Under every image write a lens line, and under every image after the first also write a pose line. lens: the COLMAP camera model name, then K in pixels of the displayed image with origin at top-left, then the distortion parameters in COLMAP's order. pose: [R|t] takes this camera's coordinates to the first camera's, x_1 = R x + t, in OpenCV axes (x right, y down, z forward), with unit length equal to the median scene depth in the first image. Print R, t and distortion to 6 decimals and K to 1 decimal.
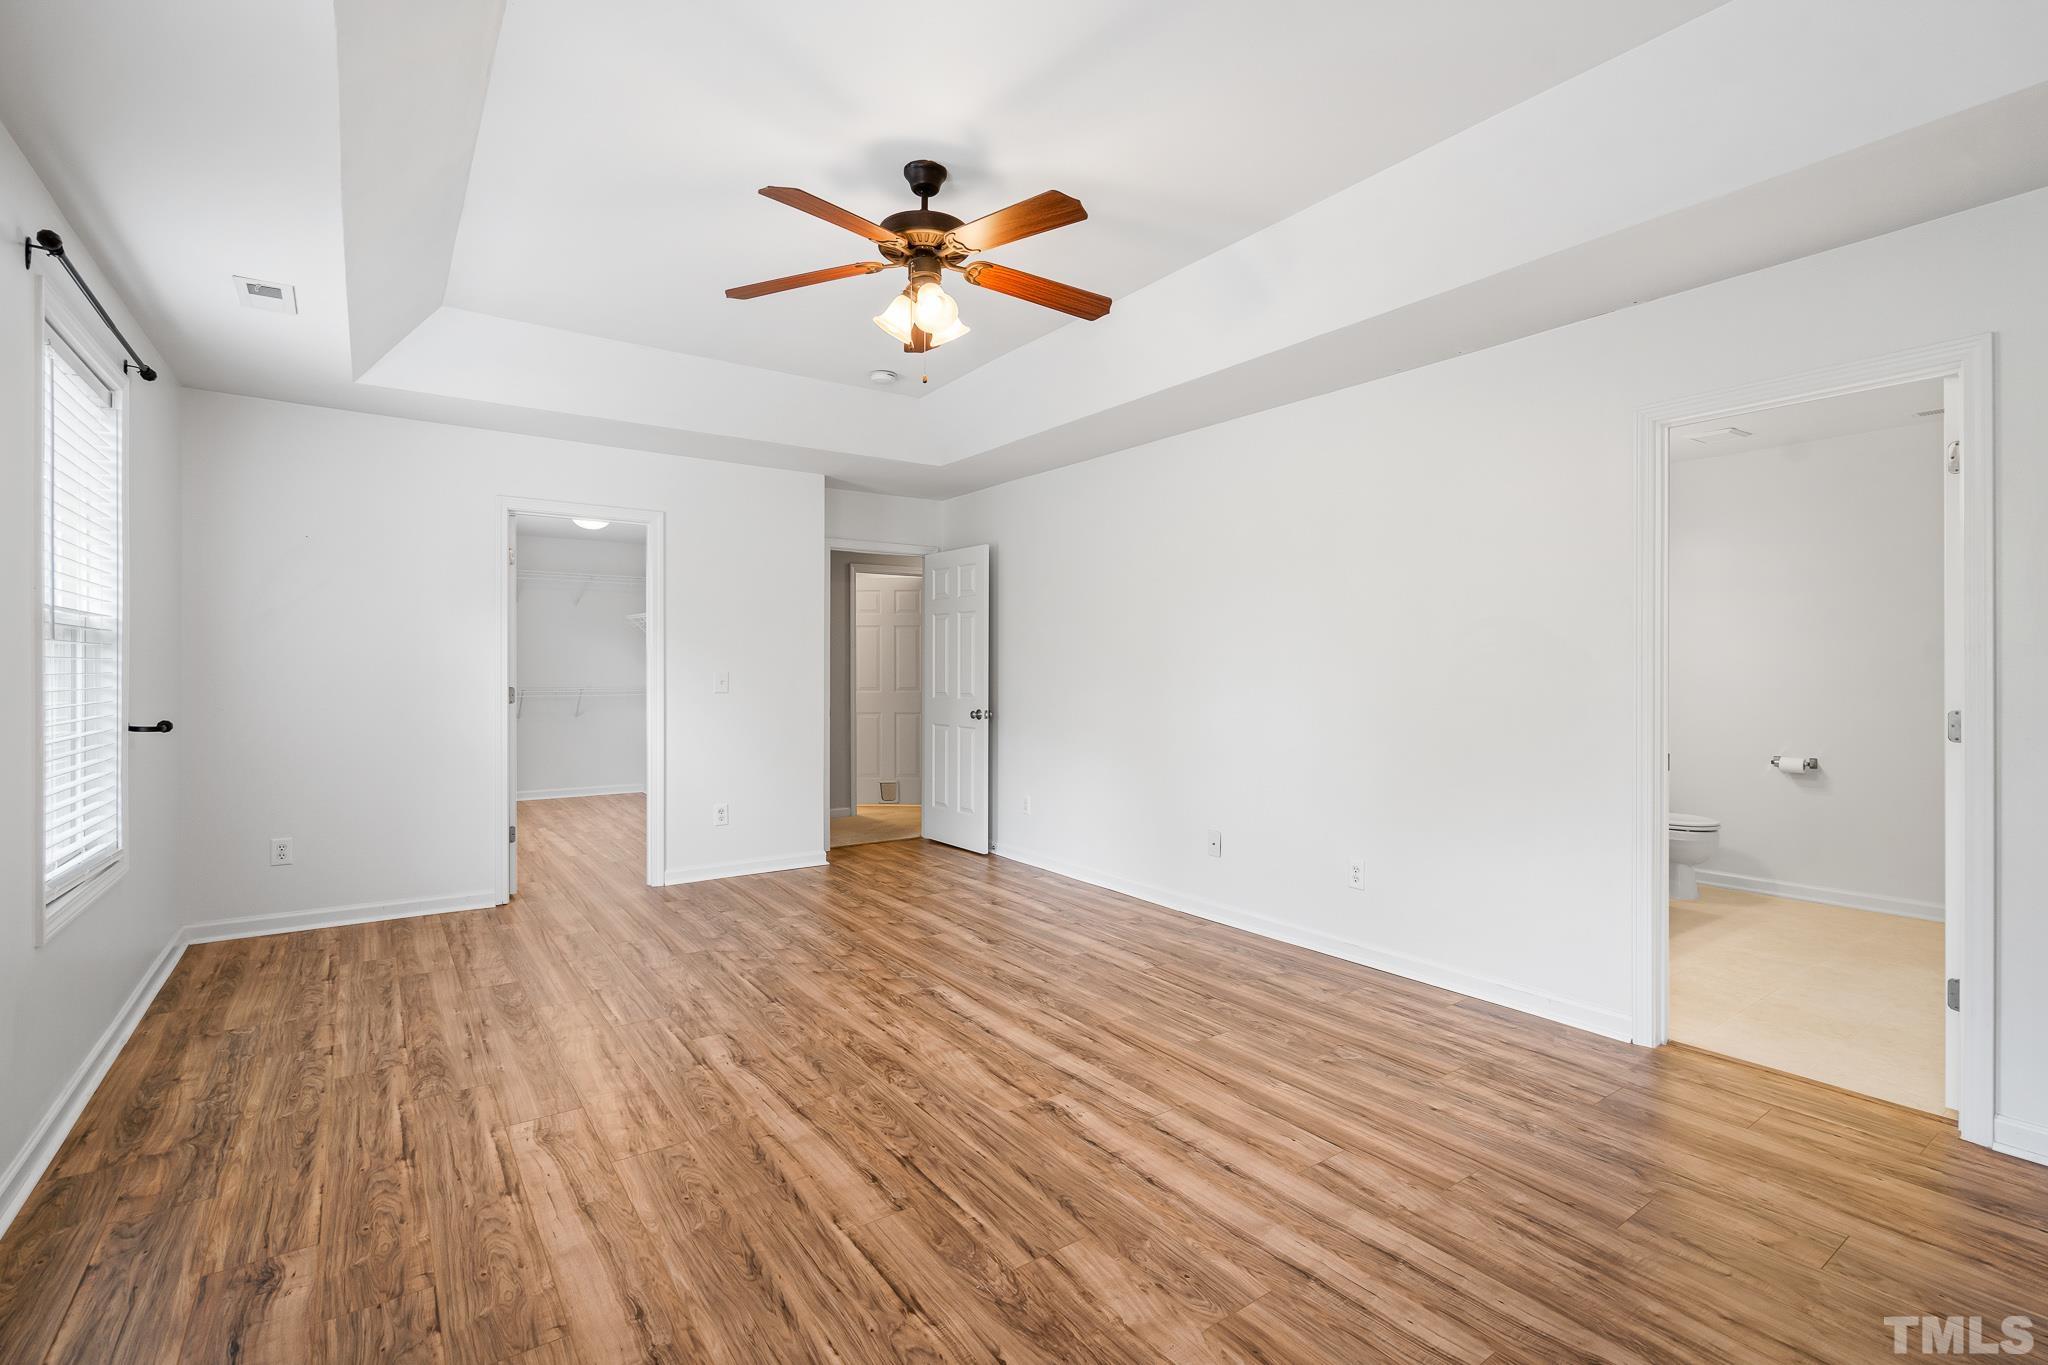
lens RADIAL K [[936.9, 0, 1024.5], [0, 936.9, 672.5], [0, 0, 1]] dist [-0.005045, 0.000780]
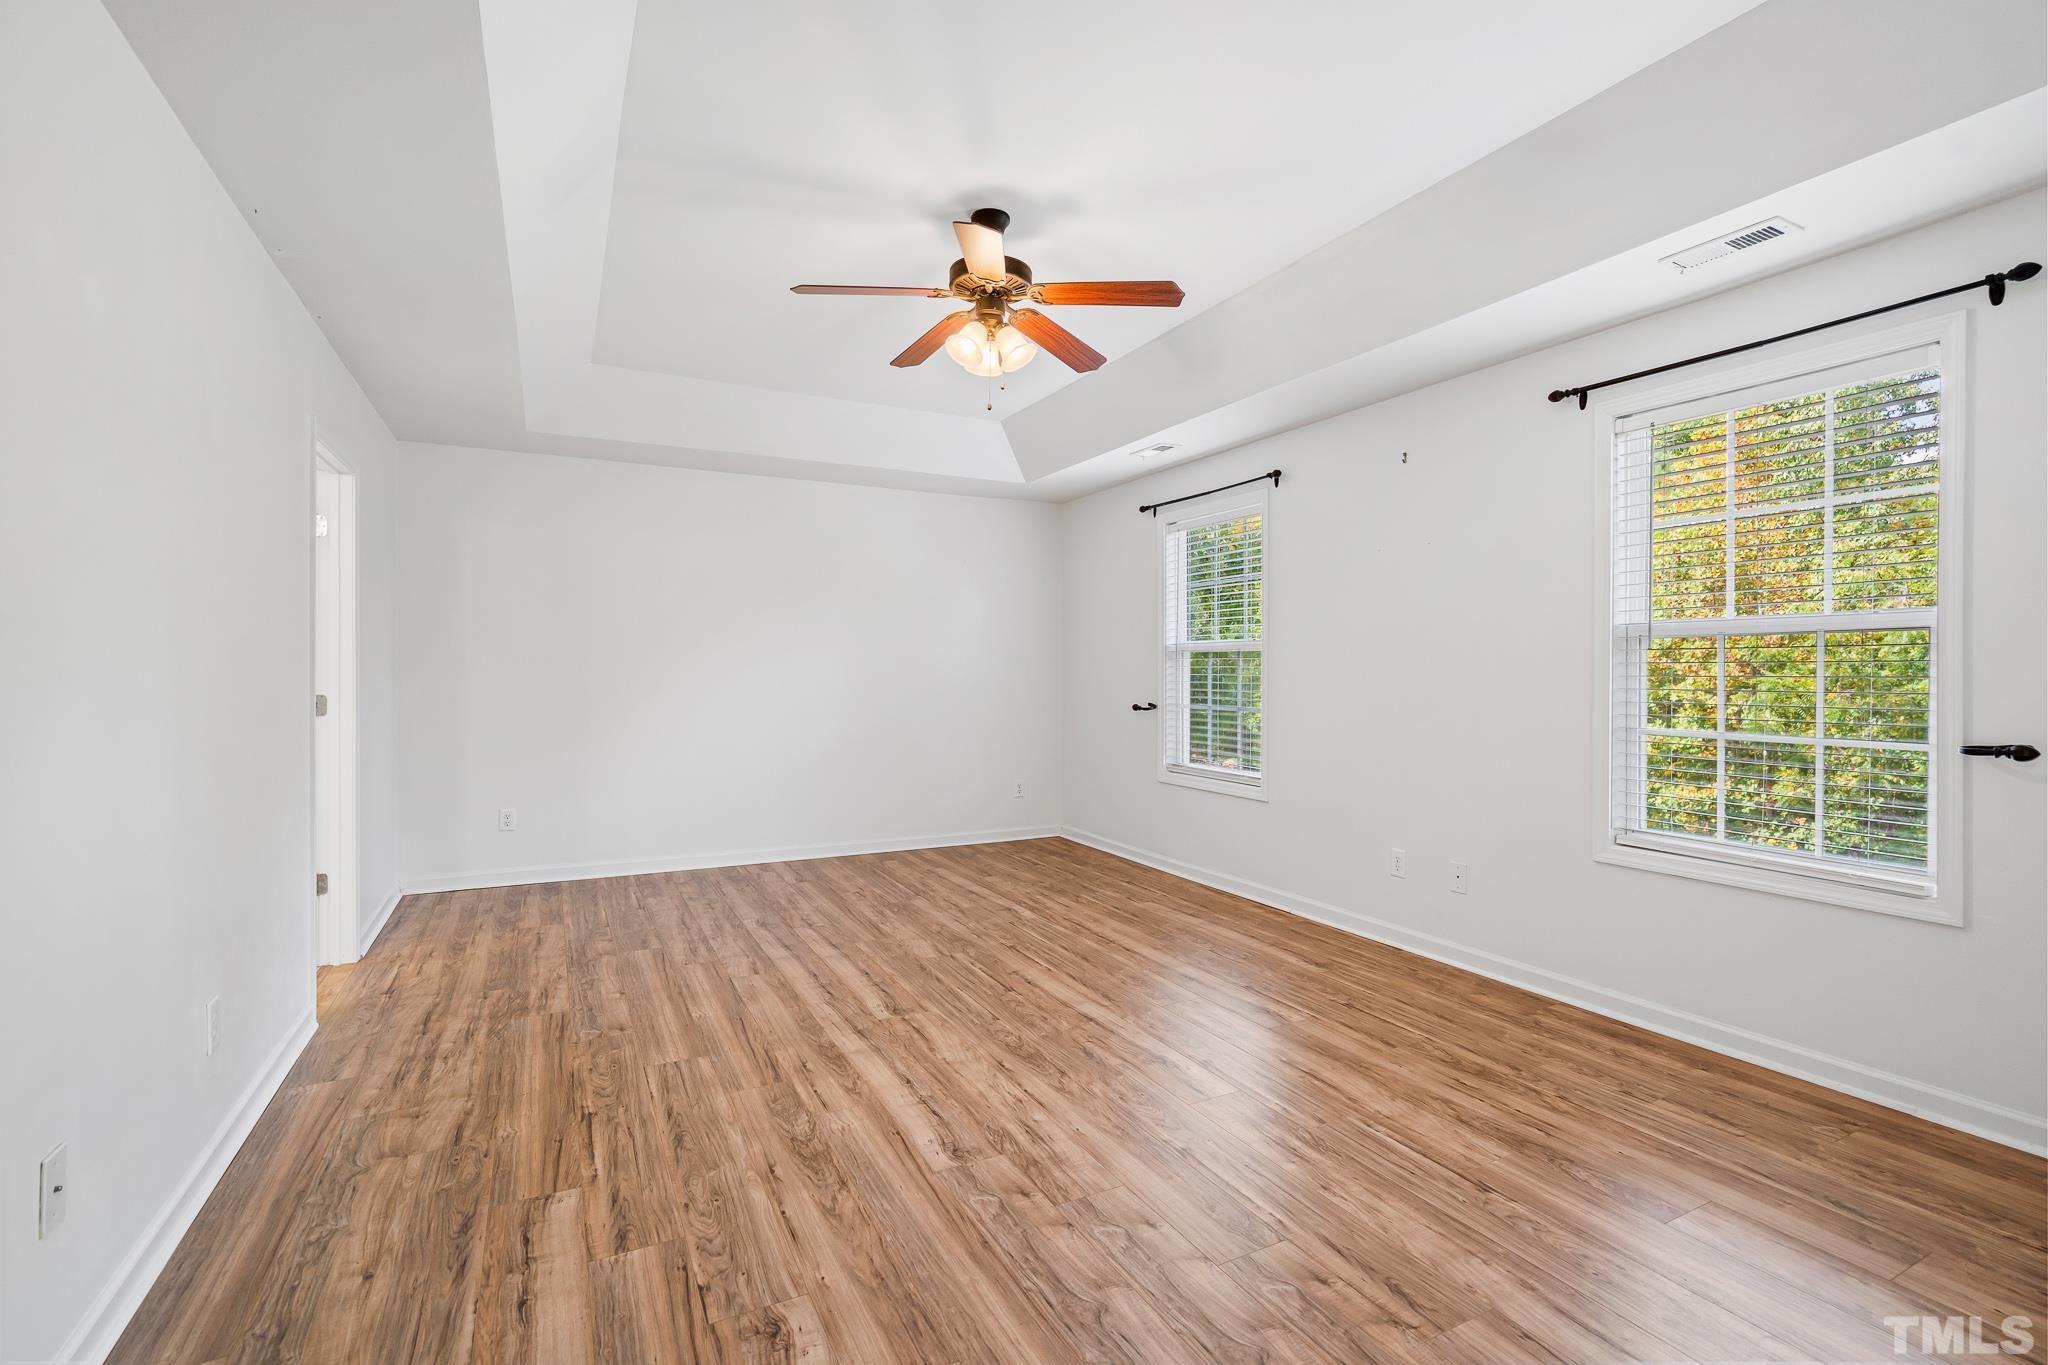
lens RADIAL K [[936.9, 0, 1023.4], [0, 936.9, 676.1], [0, 0, 1]] dist [-0.005045, 0.000780]
pose [[-0.989716, -0.003493, 0.143005, -0.297044], [-0.002134, 0.999951, 0.009653, -0.006601], [-0.143032, 0.009249, -0.989675, 2.032034]]
